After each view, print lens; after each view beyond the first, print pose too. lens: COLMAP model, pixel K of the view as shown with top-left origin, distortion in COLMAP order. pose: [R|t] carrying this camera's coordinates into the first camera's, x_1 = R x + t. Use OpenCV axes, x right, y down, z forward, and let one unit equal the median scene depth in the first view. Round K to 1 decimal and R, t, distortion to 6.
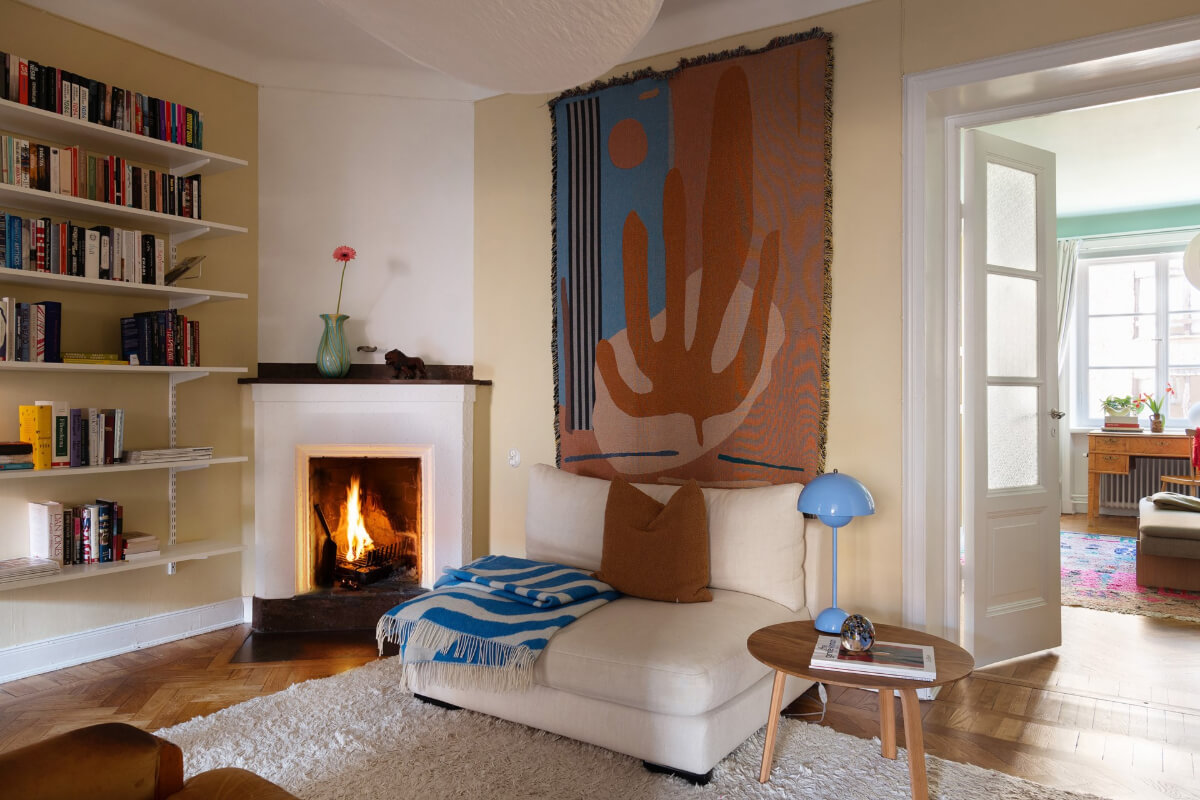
lens RADIAL K [[901.8, 0, 566.0], [0, 901.8, 403.7], [0, 0, 1]] dist [-0.007220, 0.011449]
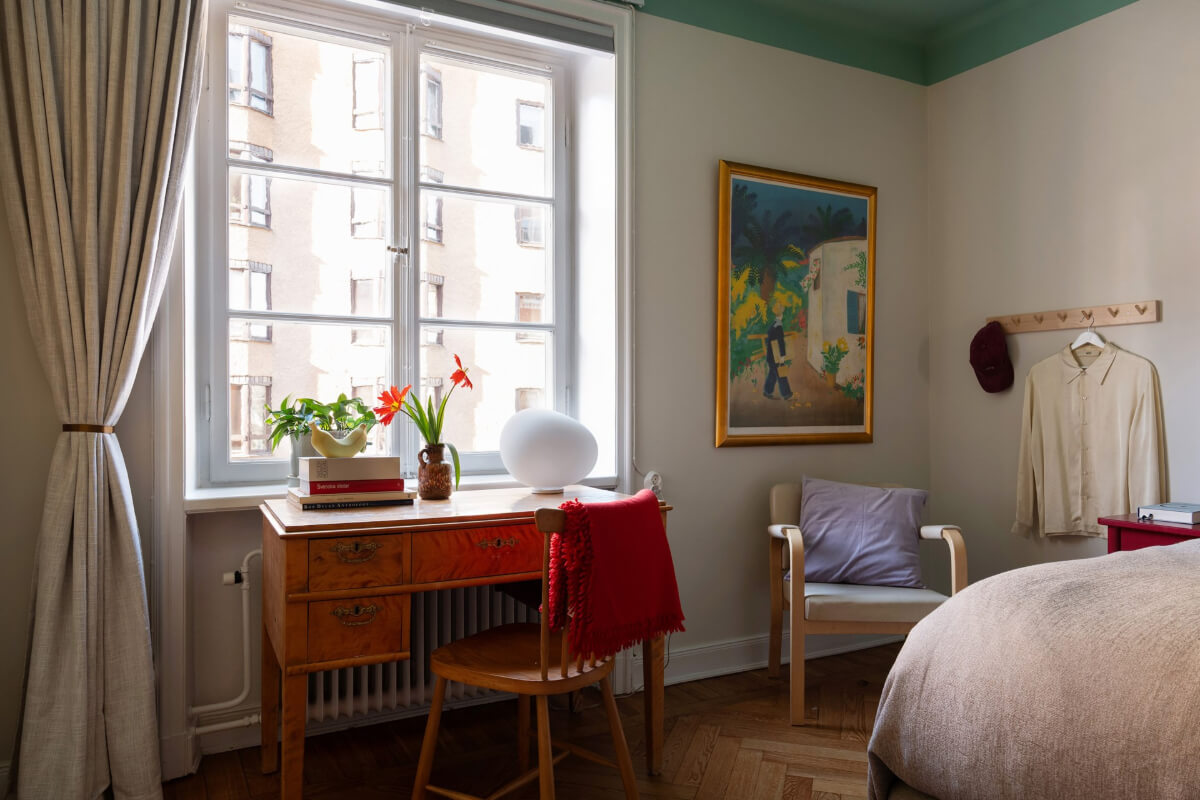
lens RADIAL K [[855.8, 0, 609.4], [0, 855.8, 391.0], [0, 0, 1]] dist [-0.006060, 0.000975]
pose [[0.475841, 0.006305, 0.879509, 0.709028], [0.017309, 0.999714, -0.016531, -0.005228], [-0.879361, 0.023090, 0.475595, 1.401119]]
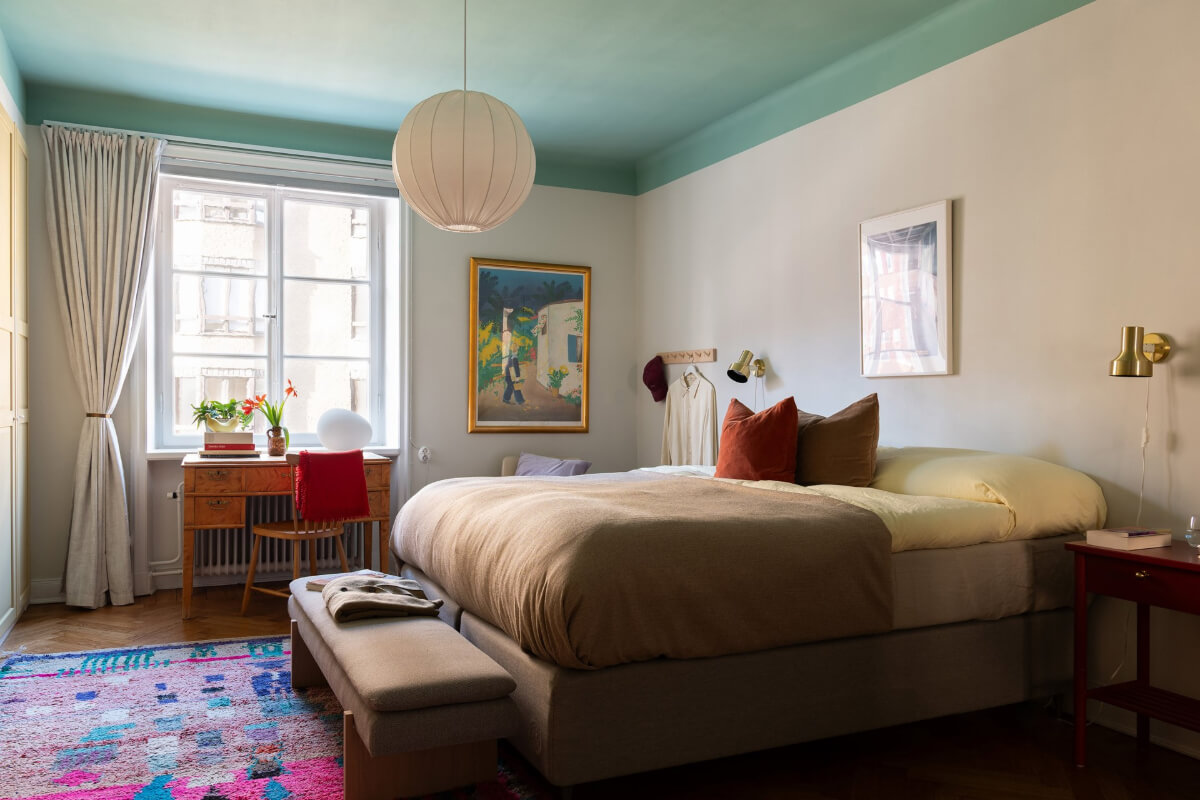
lens RADIAL K [[964.3, 0, 589.5], [0, 964.3, 406.2], [0, 0, 1]] dist [0.008274, -0.005203]
pose [[0.550713, -0.006826, 0.834667, 0.351164], [0.003471, 0.999977, 0.005888, -0.012935], [-0.834687, -0.000345, 0.550724, 0.760272]]
